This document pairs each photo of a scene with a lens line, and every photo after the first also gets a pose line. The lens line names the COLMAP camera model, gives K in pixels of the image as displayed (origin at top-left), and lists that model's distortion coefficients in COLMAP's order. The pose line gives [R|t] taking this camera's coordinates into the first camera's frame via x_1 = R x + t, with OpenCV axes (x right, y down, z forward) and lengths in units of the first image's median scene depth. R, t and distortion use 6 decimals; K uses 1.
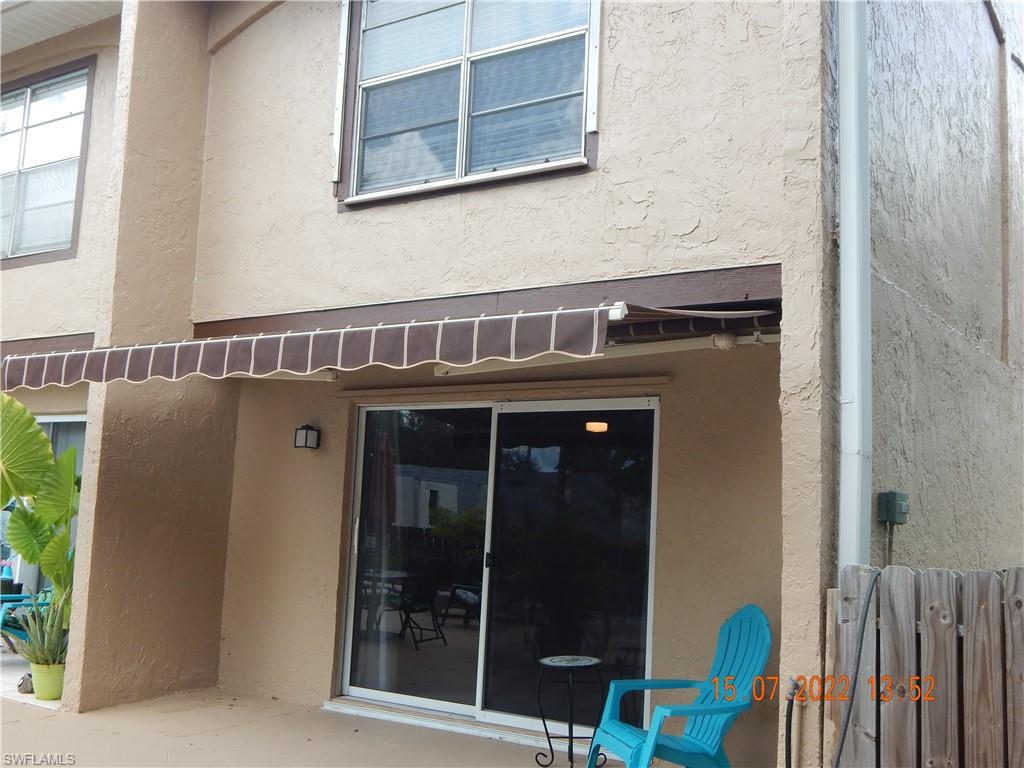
lens RADIAL K [[1110.4, 0, 512.7], [0, 1110.4, 380.5], [0, 0, 1]] dist [-0.020952, 0.000000]
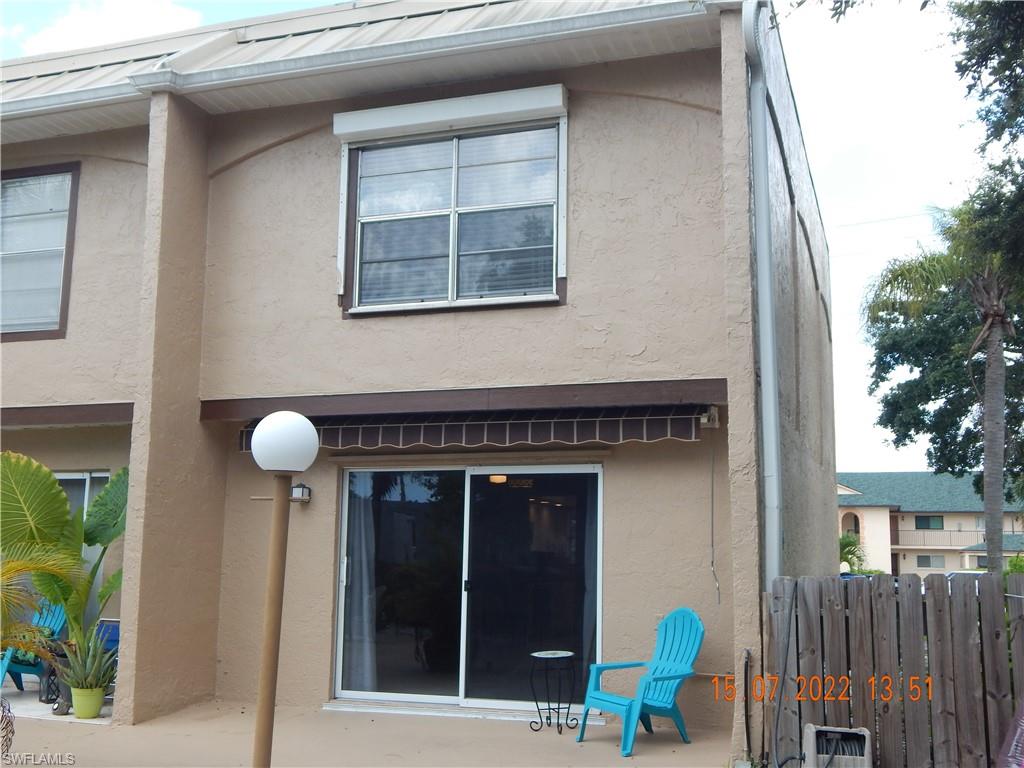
lens RADIAL K [[1110.4, 0, 512.3], [0, 1110.4, 381.7], [0, 0, 1]] dist [-0.020952, 0.000000]
pose [[0.961763, 0.010253, 0.273691, -0.318813], [-0.004043, 0.999722, -0.023242, -0.049682], [-0.273854, 0.021247, 0.961537, -0.287167]]
